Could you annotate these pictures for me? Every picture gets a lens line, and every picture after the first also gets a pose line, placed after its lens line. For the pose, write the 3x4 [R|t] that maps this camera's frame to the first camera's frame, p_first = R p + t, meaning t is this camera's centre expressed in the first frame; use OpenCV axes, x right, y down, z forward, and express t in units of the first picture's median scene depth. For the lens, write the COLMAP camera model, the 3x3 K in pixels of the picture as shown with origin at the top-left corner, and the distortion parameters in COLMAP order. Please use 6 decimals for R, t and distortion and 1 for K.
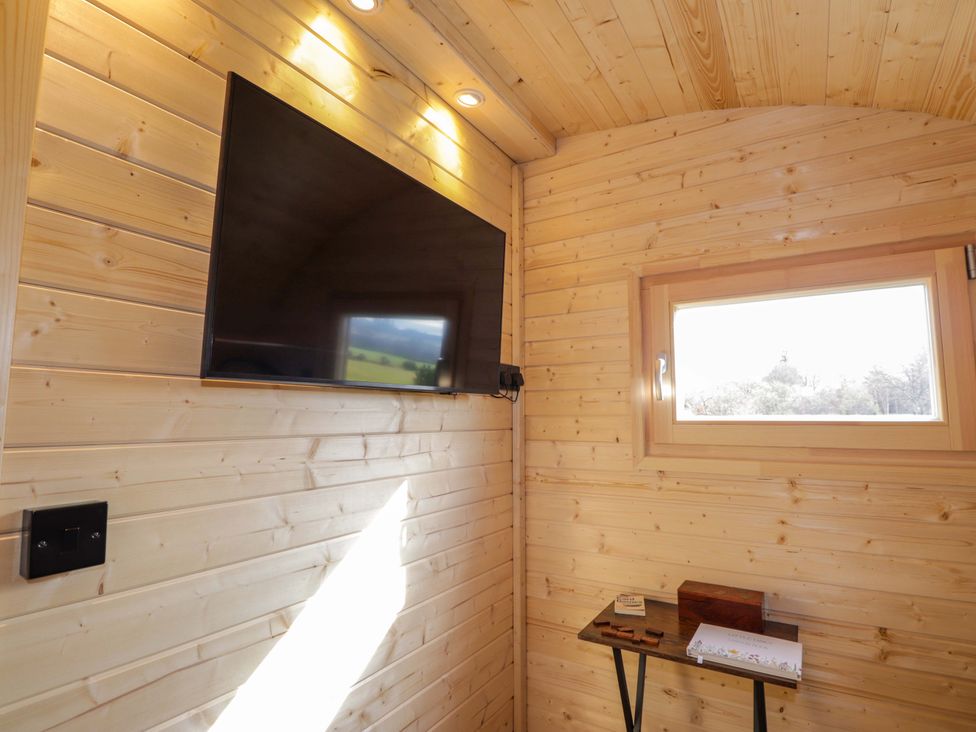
lens RADIAL K [[511.3, 0, 492.0], [0, 511.3, 364.7], [0, 0, 1]] dist [0.003207, -0.014391]
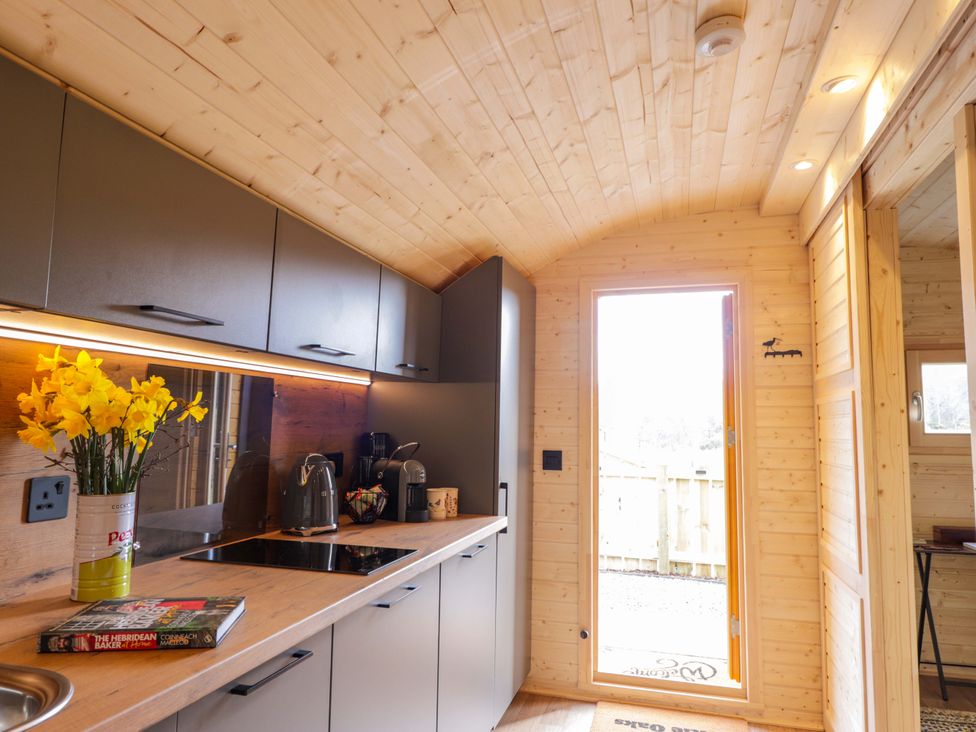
lens RADIAL K [[645.7, 0, 488.0], [0, 645.7, 366.0], [0, 0, 1]] dist [0.006515, 0.000288]
pose [[0.962957, 0.033685, 0.267542, -1.680246], [-0.035791, 0.999355, 0.002998, -0.069095], [-0.267269, -0.012463, 0.963541, -0.699533]]
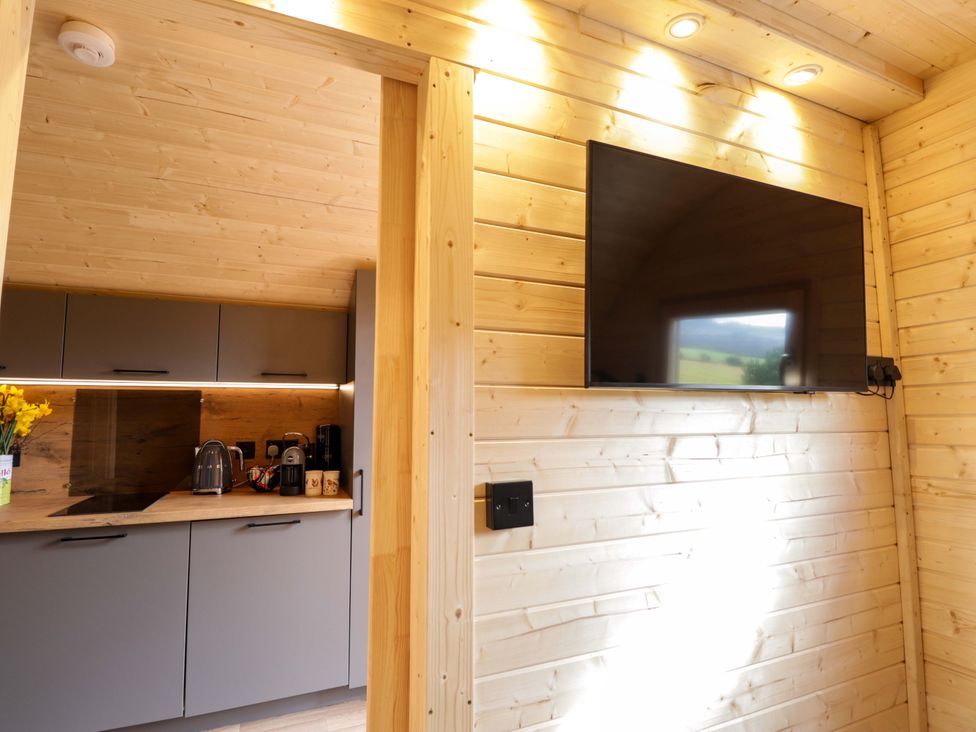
lens RADIAL K [[511.3, 0, 492.0], [0, 511.3, 364.7], [0, 0, 1]] dist [0.003207, -0.014391]
pose [[0.823165, -0.063824, -0.564203, -0.024905], [0.062640, 0.997805, -0.021484, -0.011579], [0.564336, -0.017657, 0.825356, -0.108489]]
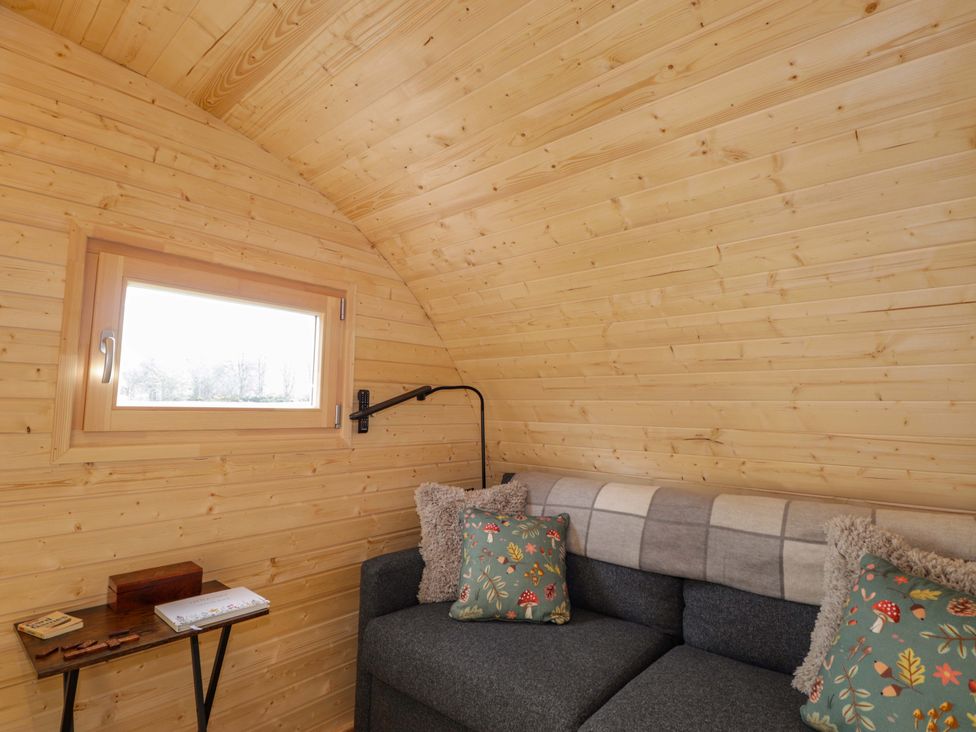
lens RADIAL K [[511.3, 0, 492.0], [0, 511.3, 364.7], [0, 0, 1]] dist [0.003207, -0.014391]
pose [[0.171676, 0.085850, 0.981406, -0.451594], [-0.115557, 0.991074, -0.066481, 0.019556], [-0.978353, -0.101995, 0.180064, 0.191098]]
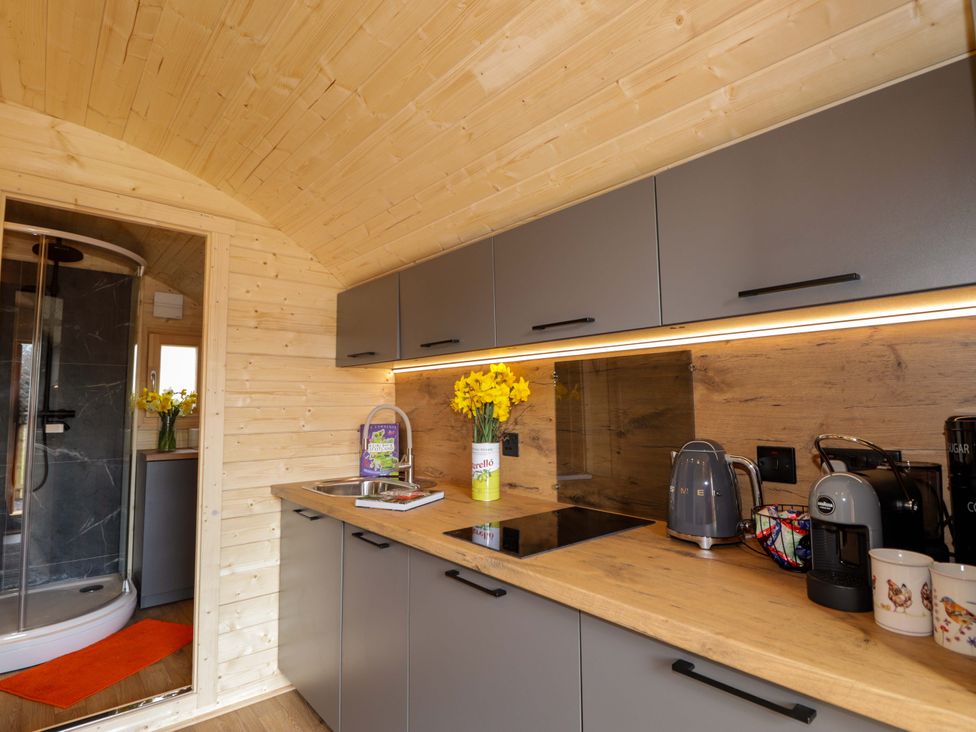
lens RADIAL K [[511.3, 0, 492.0], [0, 511.3, 364.7], [0, 0, 1]] dist [0.003207, -0.014391]
pose [[-0.281834, -0.077128, -0.956358, -0.749028], [0.096917, 0.989377, -0.108352, 0.070457], [0.954556, -0.123225, -0.271365, 0.633873]]
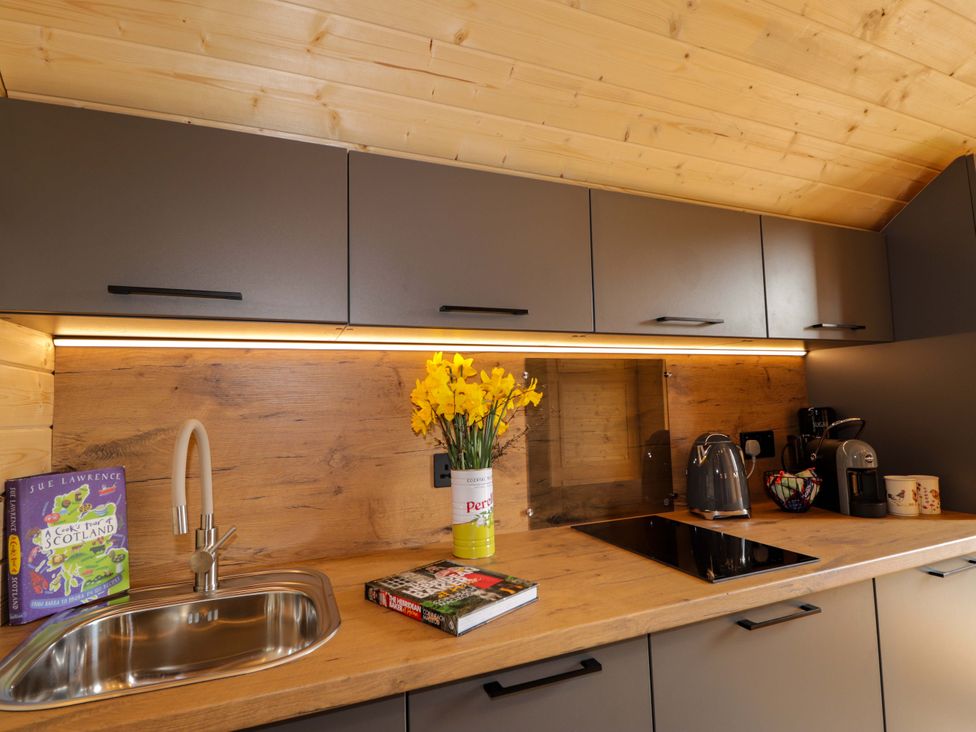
lens RADIAL K [[511.3, 0, 492.0], [0, 511.3, 364.7], [0, 0, 1]] dist [0.003207, -0.014391]
pose [[0.810818, -0.083972, -0.579243, -1.416416], [0.092689, 0.995588, -0.014584, -0.029373], [0.577912, -0.041865, 0.815024, -0.377596]]
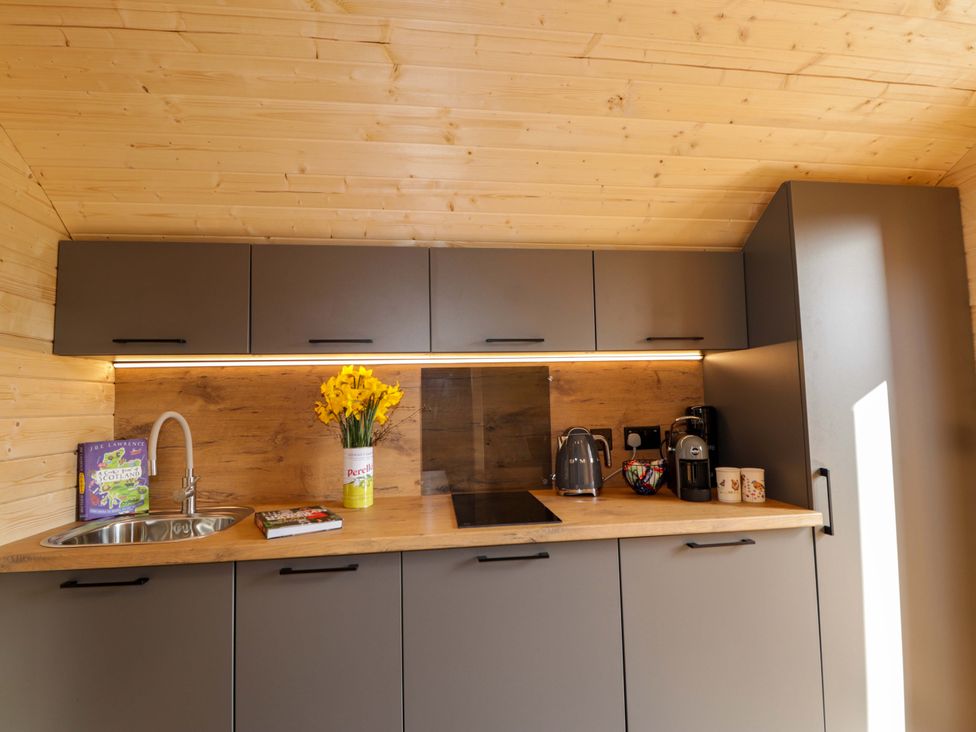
lens RADIAL K [[511.3, 0, 492.0], [0, 511.3, 364.7], [0, 0, 1]] dist [0.003207, -0.014391]
pose [[0.637611, -0.078365, -0.766362, -0.813677], [0.100314, 0.994788, -0.018263, -0.016430], [0.763800, -0.065232, 0.642149, -0.246018]]
